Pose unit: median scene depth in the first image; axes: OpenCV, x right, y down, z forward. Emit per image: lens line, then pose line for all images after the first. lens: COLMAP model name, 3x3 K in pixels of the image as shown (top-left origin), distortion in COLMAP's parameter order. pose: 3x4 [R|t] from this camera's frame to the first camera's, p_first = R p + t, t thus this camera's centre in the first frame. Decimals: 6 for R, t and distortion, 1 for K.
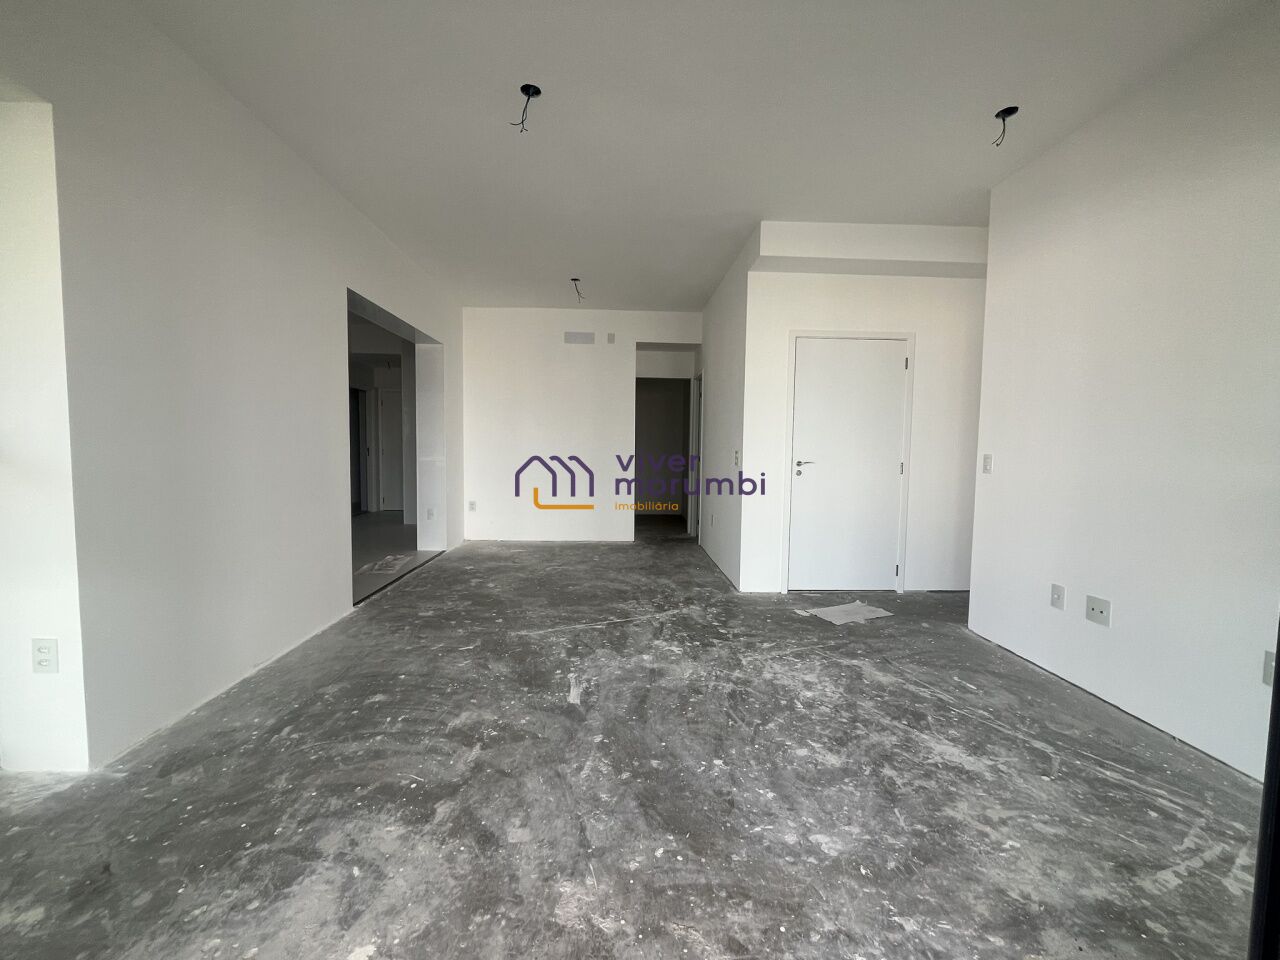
lens RADIAL K [[521.8, 0, 640.0], [0, 521.8, 480.0], [0, 0, 1]] dist [-0.000126, -0.000085]
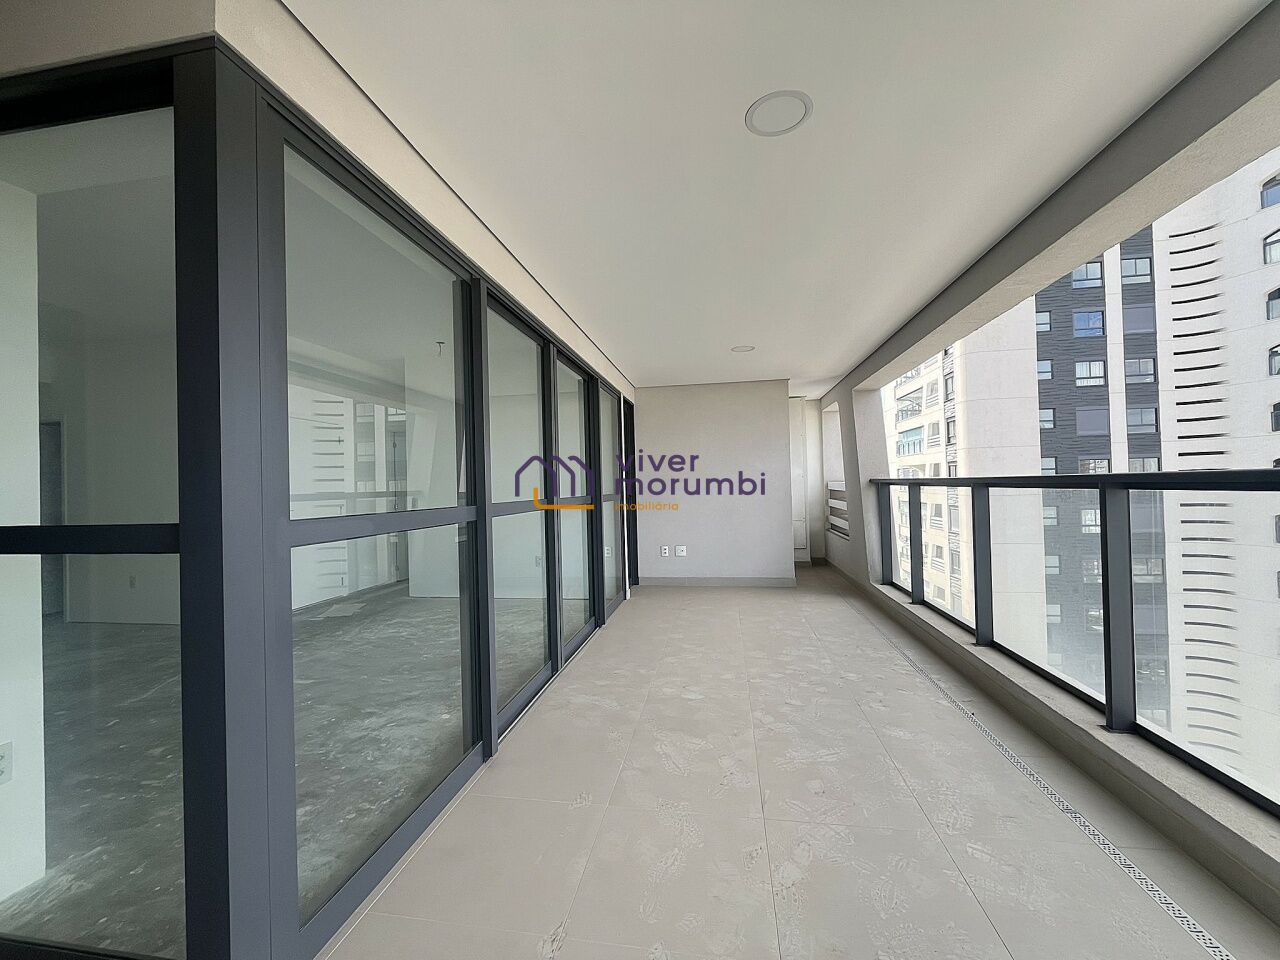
lens RADIAL K [[521.8, 0, 640.0], [0, 521.8, 480.0], [0, 0, 1]] dist [-0.000126, -0.000085]
pose [[0.196676, -0.006151, 0.980449, -1.728674], [0.089331, 0.995934, -0.011671, -0.038841], [-0.976391, 0.089880, 0.196426, -0.279678]]
